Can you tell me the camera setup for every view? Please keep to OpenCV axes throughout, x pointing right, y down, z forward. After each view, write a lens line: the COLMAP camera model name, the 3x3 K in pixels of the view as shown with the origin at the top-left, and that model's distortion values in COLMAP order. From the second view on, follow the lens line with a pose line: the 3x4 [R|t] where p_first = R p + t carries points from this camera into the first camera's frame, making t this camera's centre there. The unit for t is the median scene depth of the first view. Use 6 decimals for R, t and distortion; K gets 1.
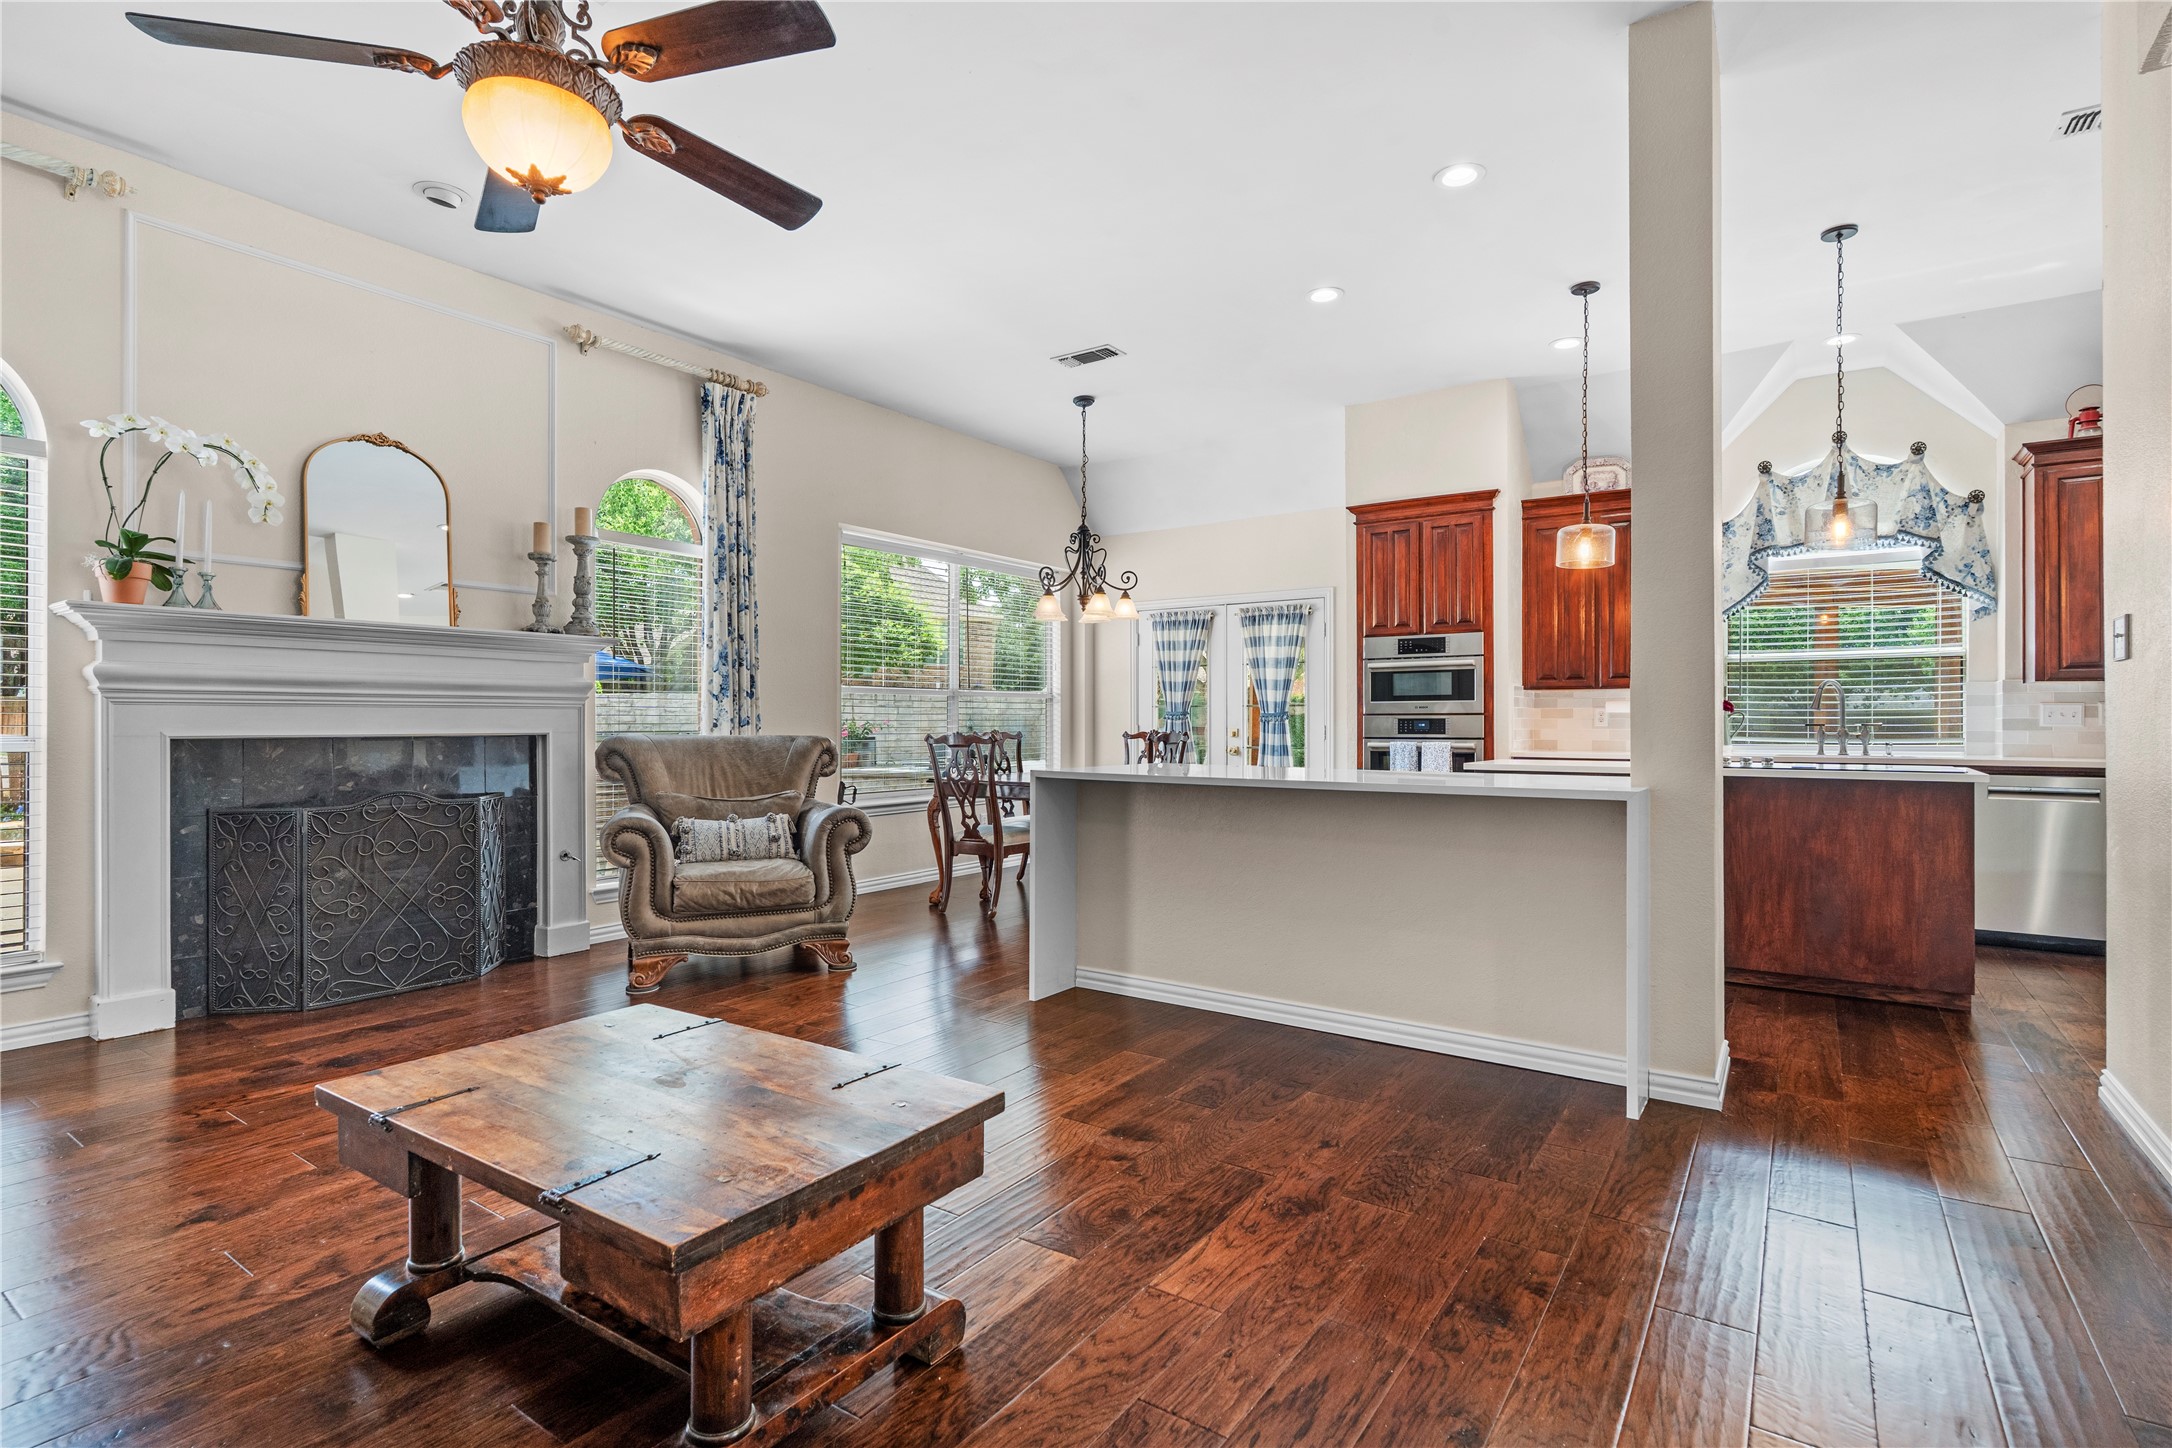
lens RADIAL K [[1044.6, 0, 1090.3], [0, 1044.6, 716.9], [0, 0, 1]] dist [-0.001811, -0.000370]
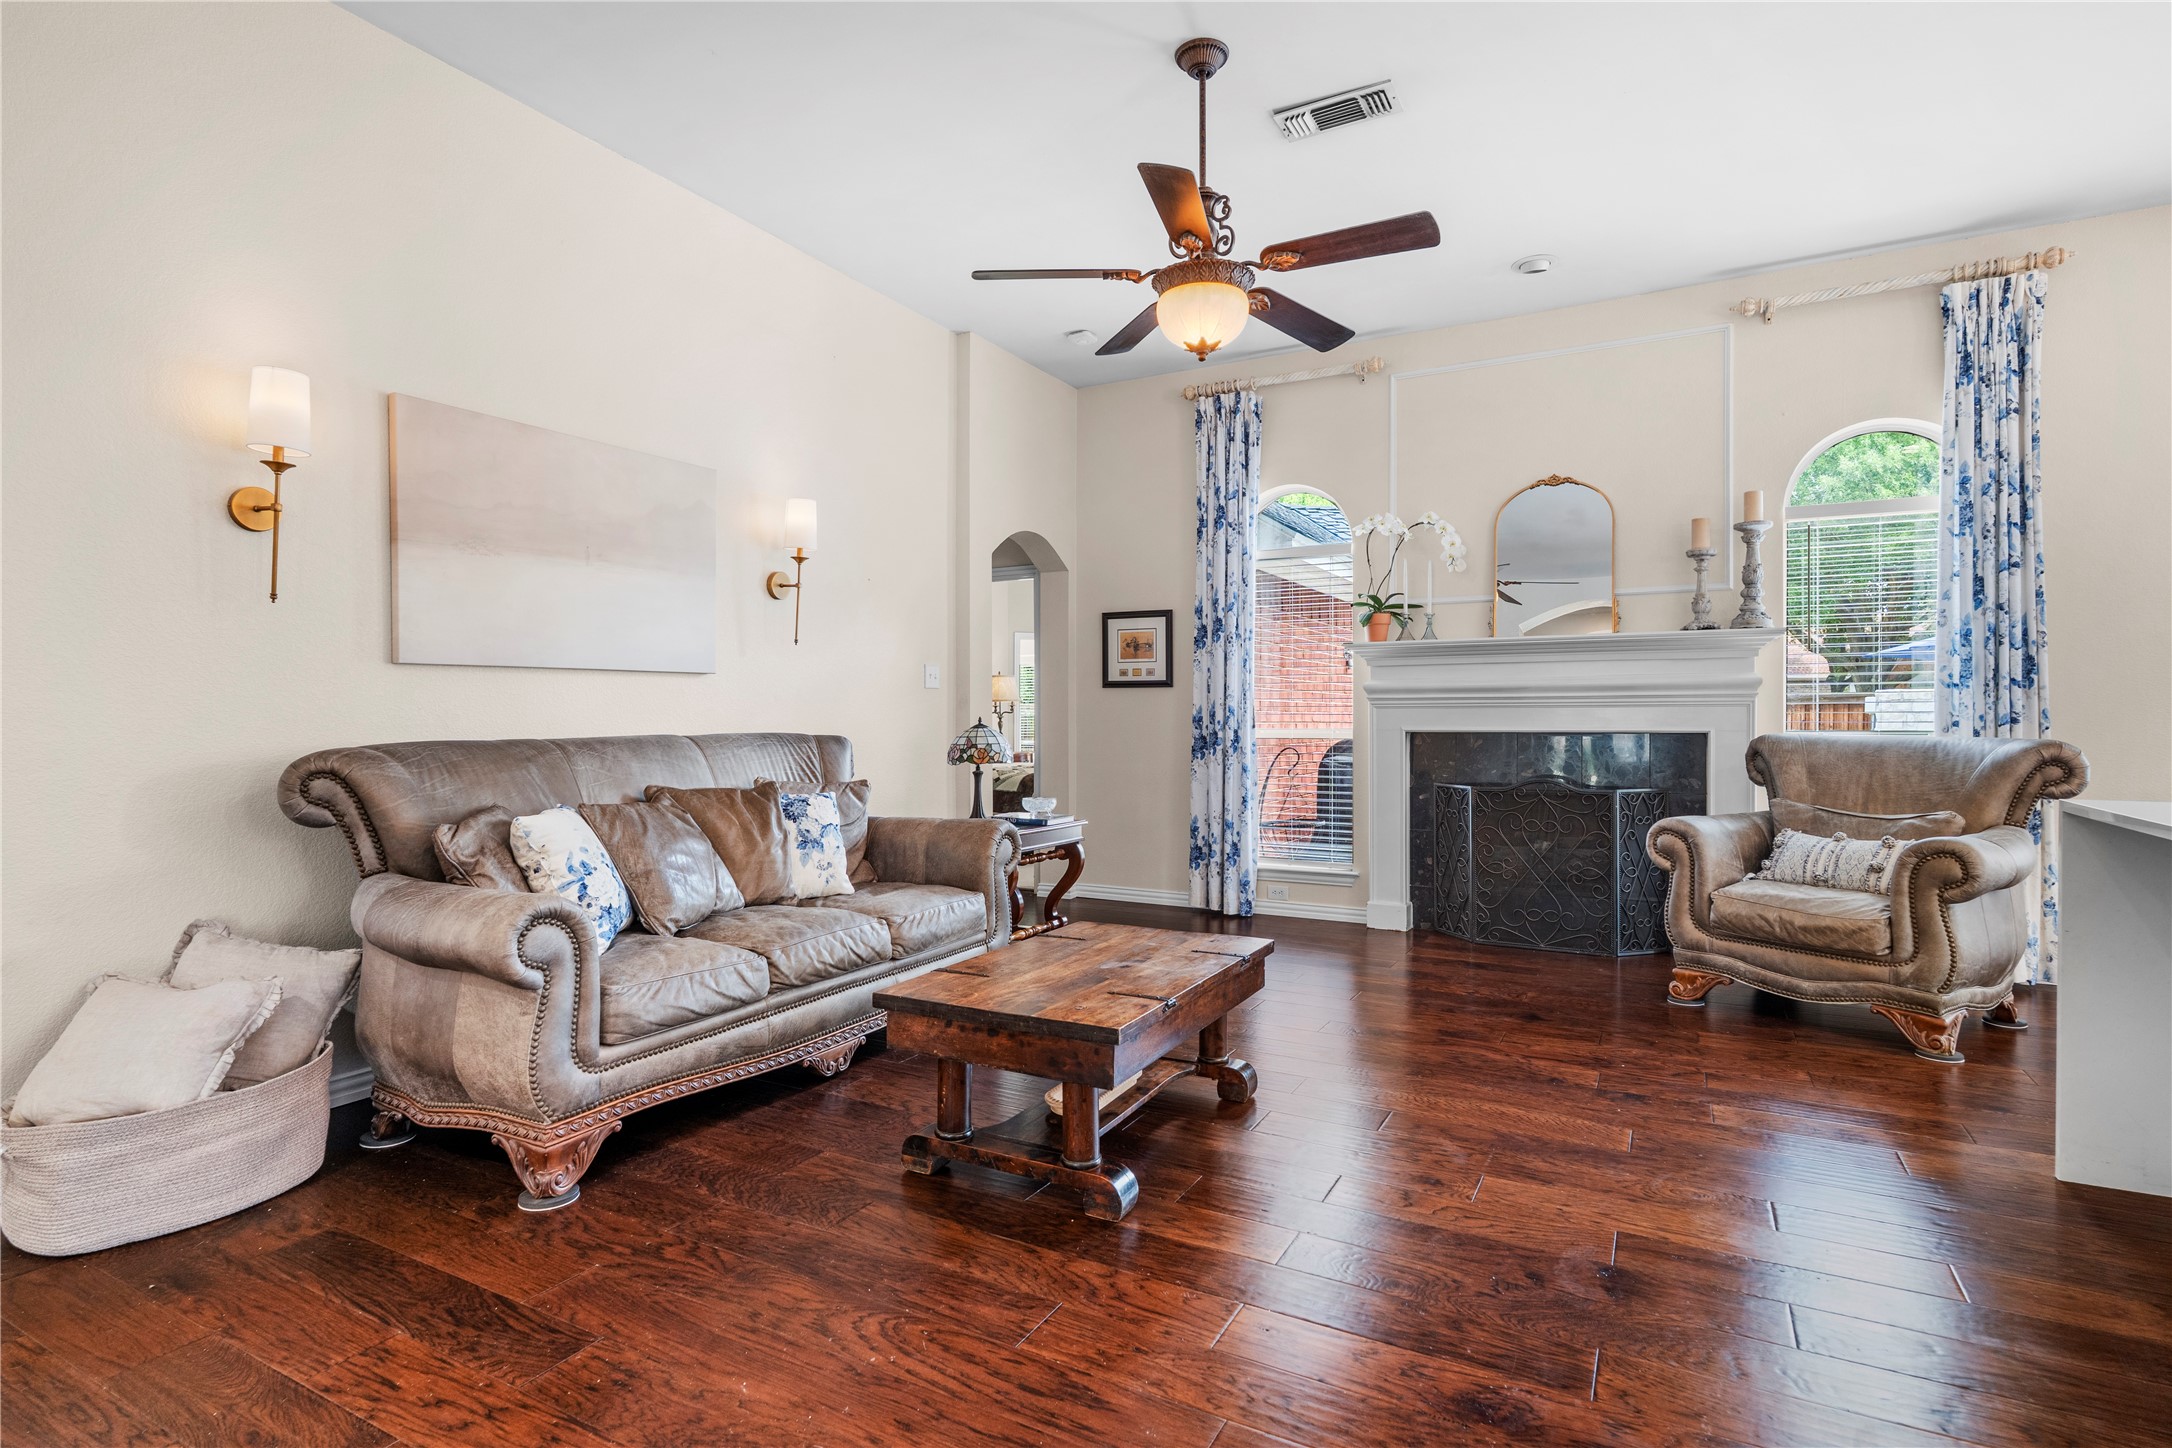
lens RADIAL K [[1077.2, 0, 1086.0], [0, 1077.2, 724.0], [0, 0, 1]] dist [-0.000458, 0.000021]
pose [[0.100452, 0.004045, -0.994934, 0.455695], [0.006793, 0.999966, 0.004751, -0.000150], [0.994919, -0.007236, 0.100421, 0.333633]]
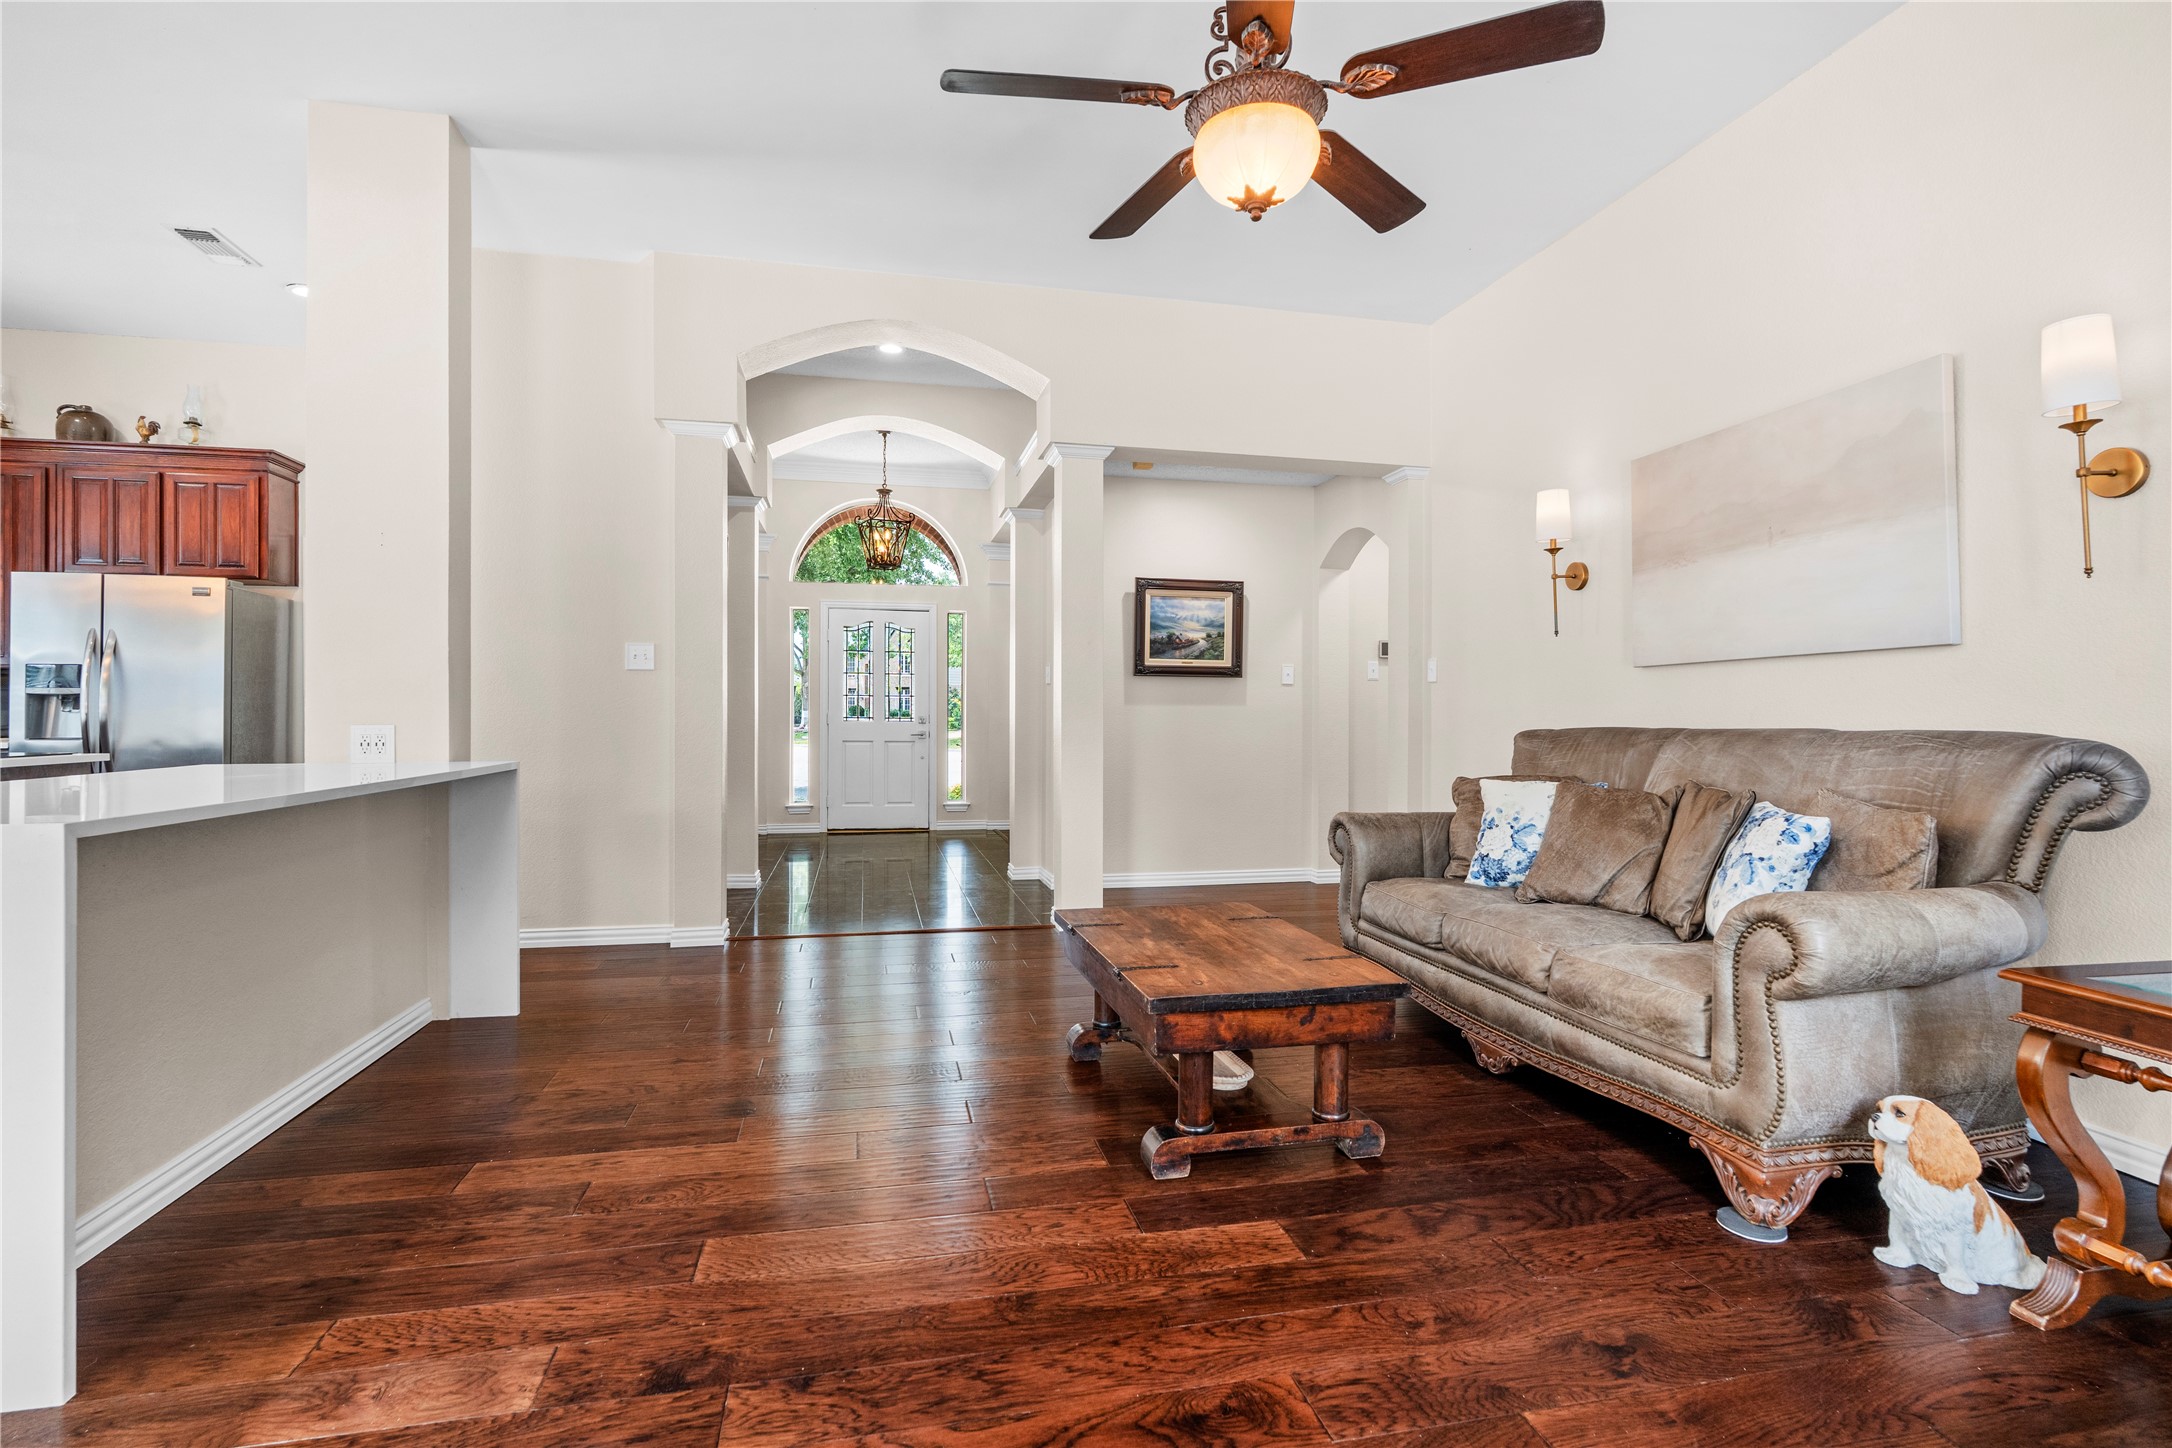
lens RADIAL K [[1044.6, 0, 1090.3], [0, 1044.6, 716.9], [0, 0, 1]] dist [-0.001811, -0.000370]
pose [[-0.731149, -0.006219, 0.682190, -0.546246], [-0.009294, 0.999956, -0.000845, 0.007308], [-0.682155, -0.006958, -0.731175, 0.914507]]
